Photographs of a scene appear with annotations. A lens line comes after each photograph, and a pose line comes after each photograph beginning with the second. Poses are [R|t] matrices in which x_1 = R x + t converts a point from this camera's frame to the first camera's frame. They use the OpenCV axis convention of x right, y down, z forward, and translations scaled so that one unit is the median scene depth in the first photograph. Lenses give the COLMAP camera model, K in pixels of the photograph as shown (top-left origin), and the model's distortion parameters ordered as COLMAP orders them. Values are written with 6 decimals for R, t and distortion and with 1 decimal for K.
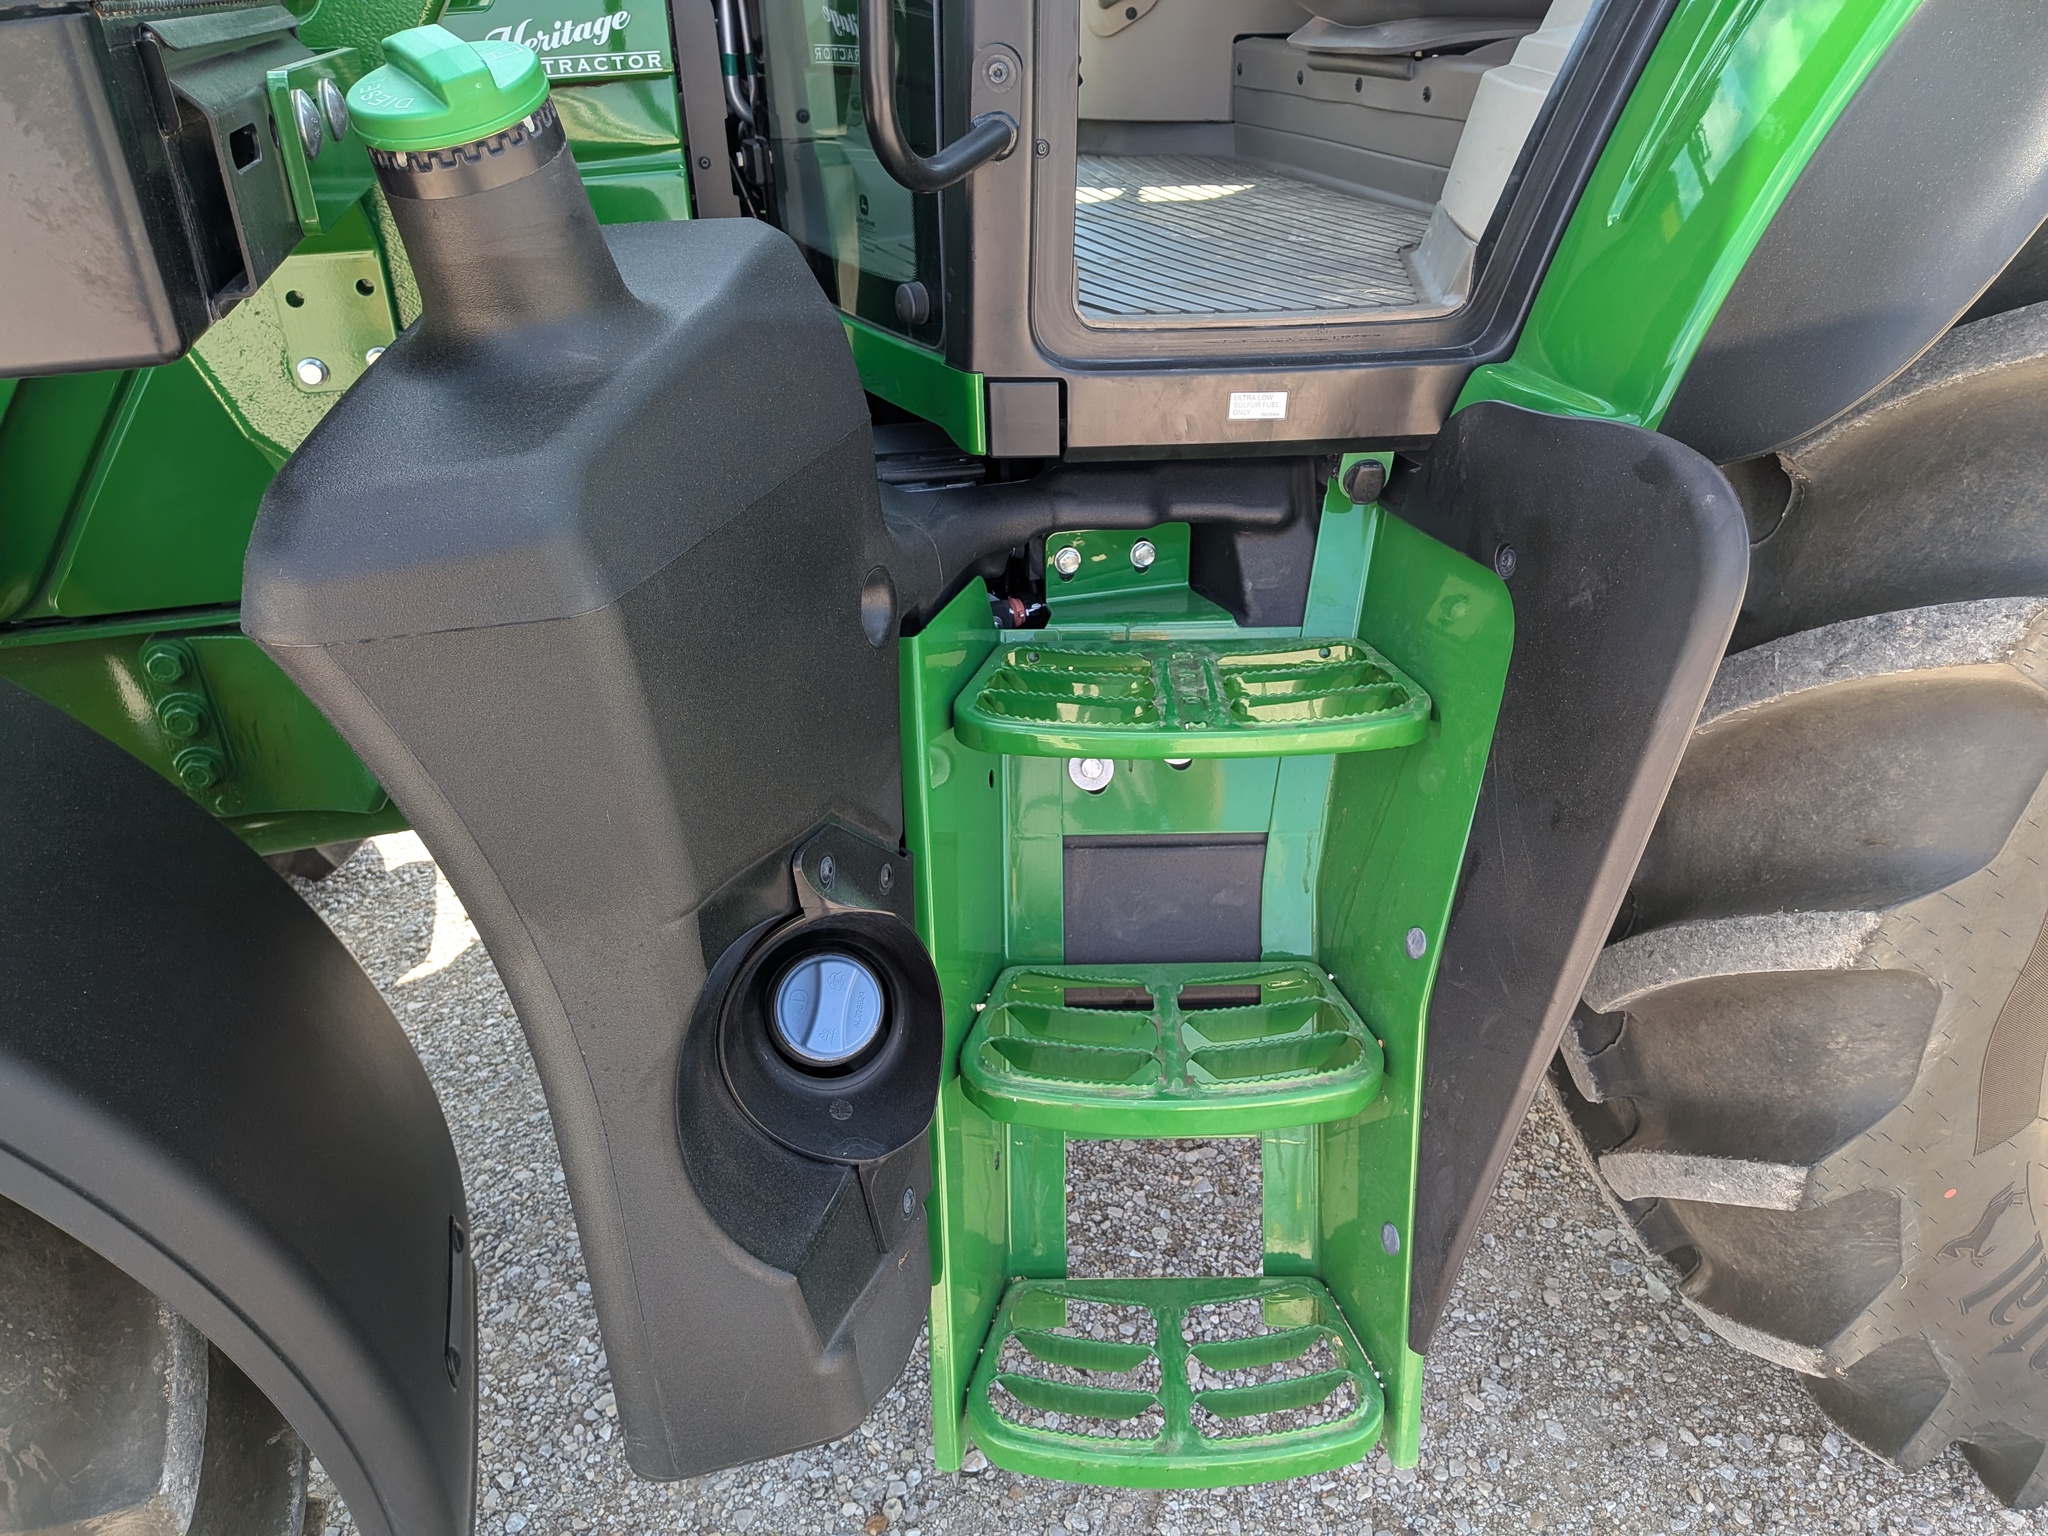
lens RADIAL K [[1408.6, 0, 1015.9], [0, 1408.6, 766.8], [0, 0, 1]] dist [0.054979, -0.073556]
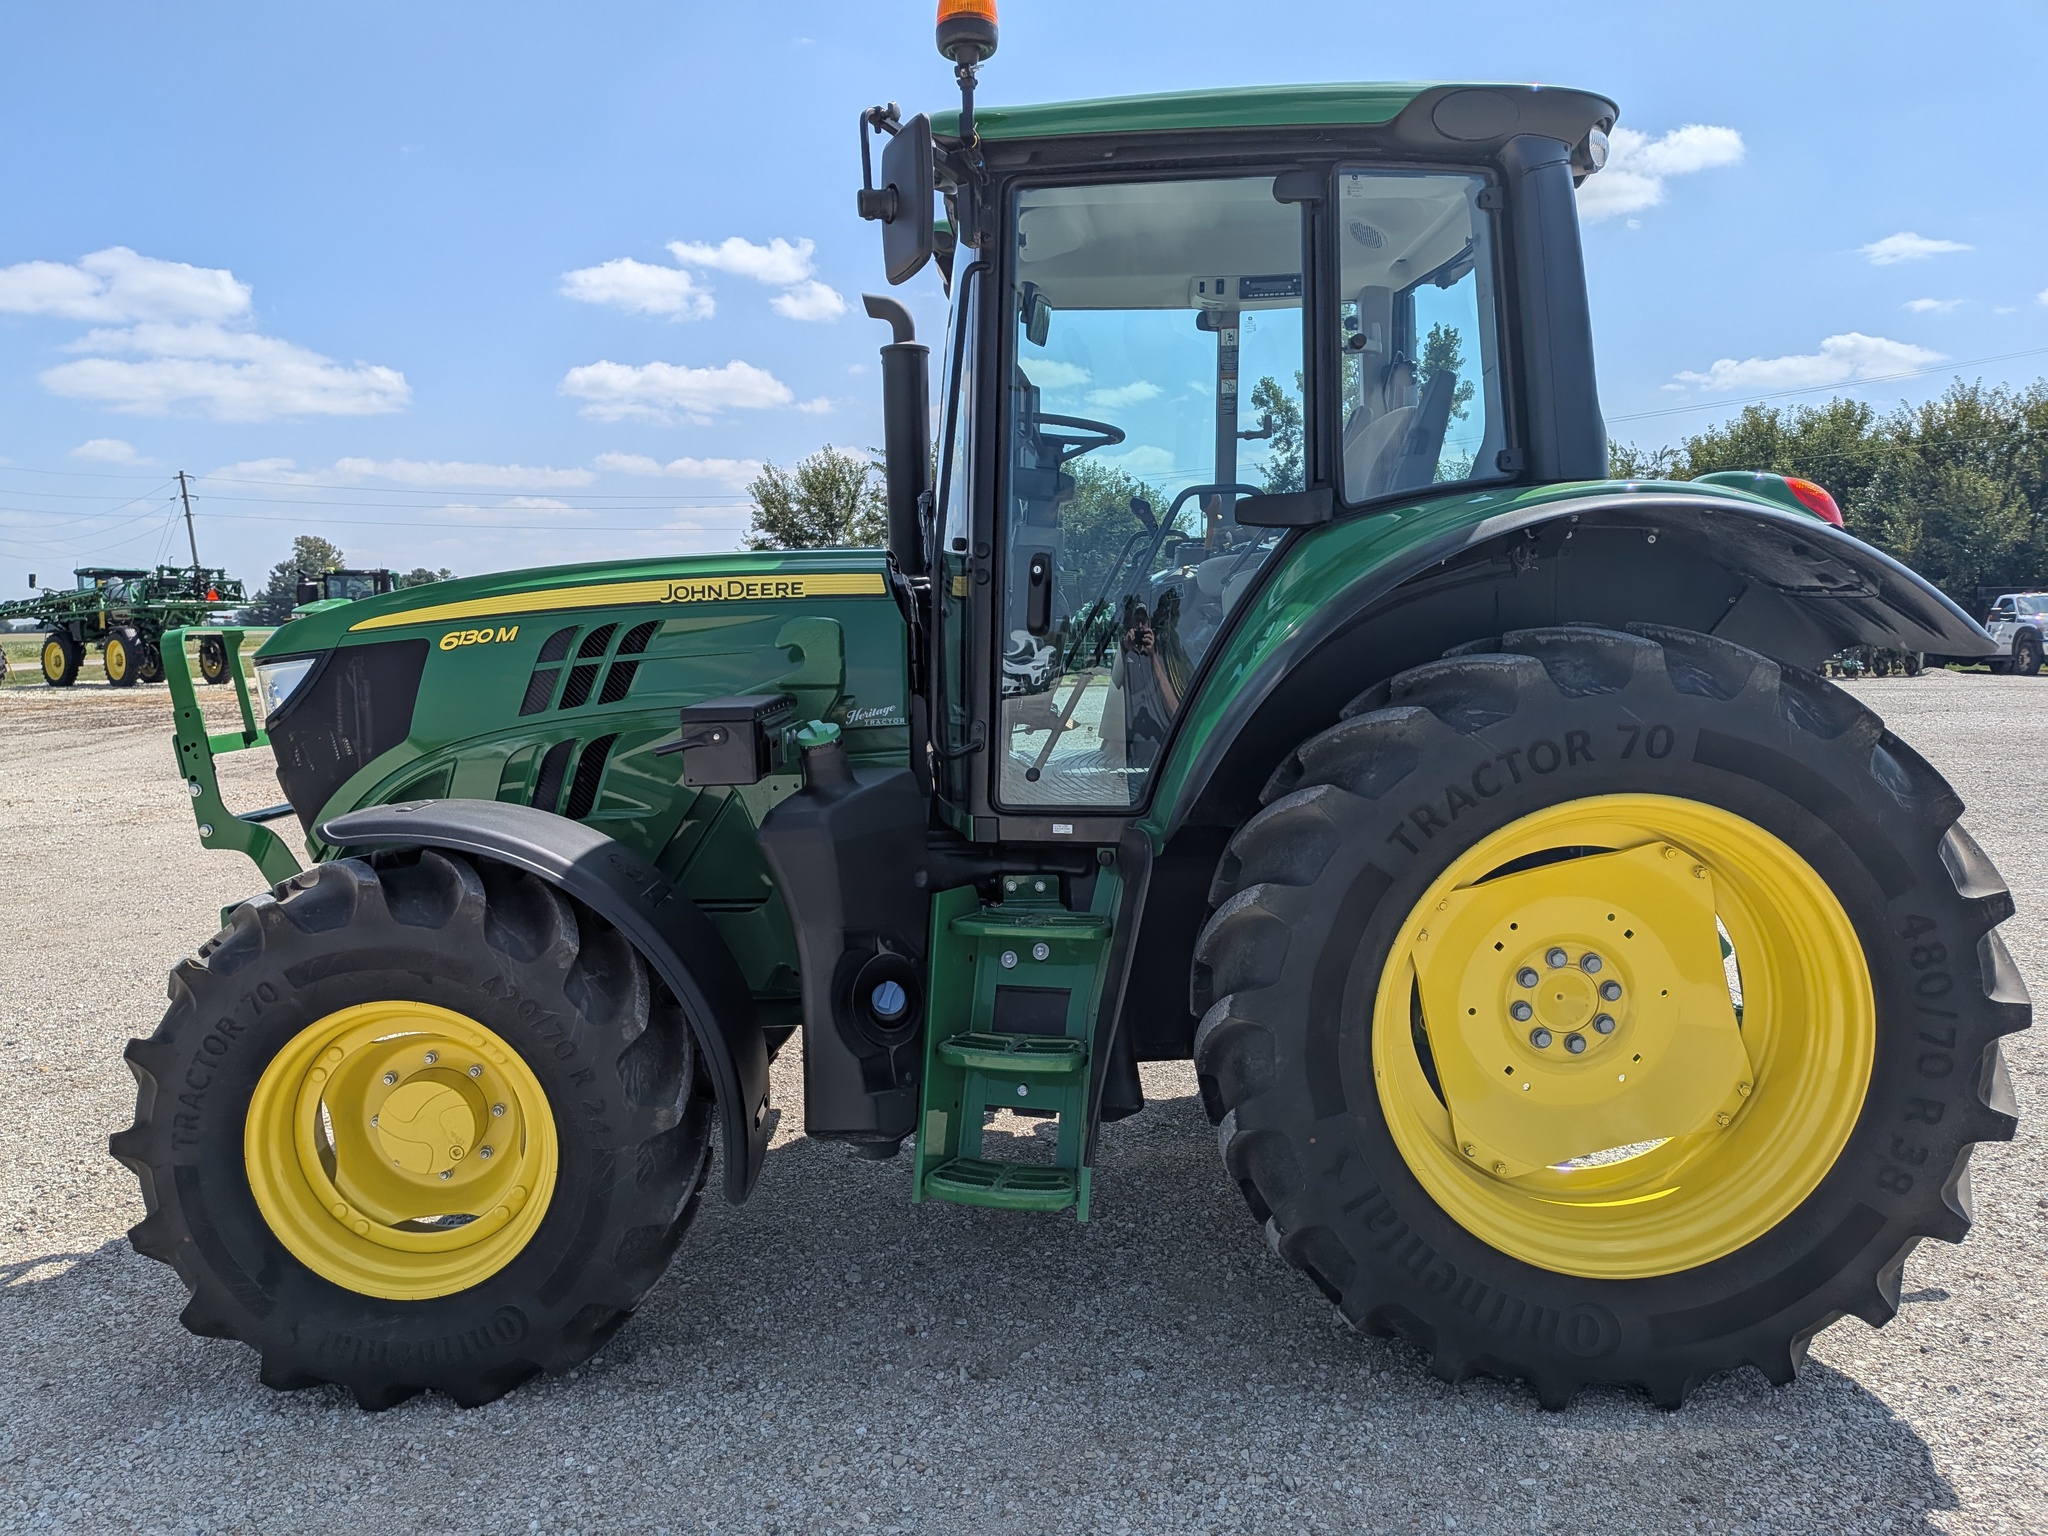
lens RADIAL K [[1534.8, 0, 1014.0], [0, 1534.8, 760.6], [0, 0, 1]] dist [0.056857, -0.094381]
pose [[0.960657, 0.022201, -0.276850, 1.057055], [-0.130814, 0.915480, -0.380504, 0.939349], [0.245003, 0.401750, 0.882367, -2.126296]]
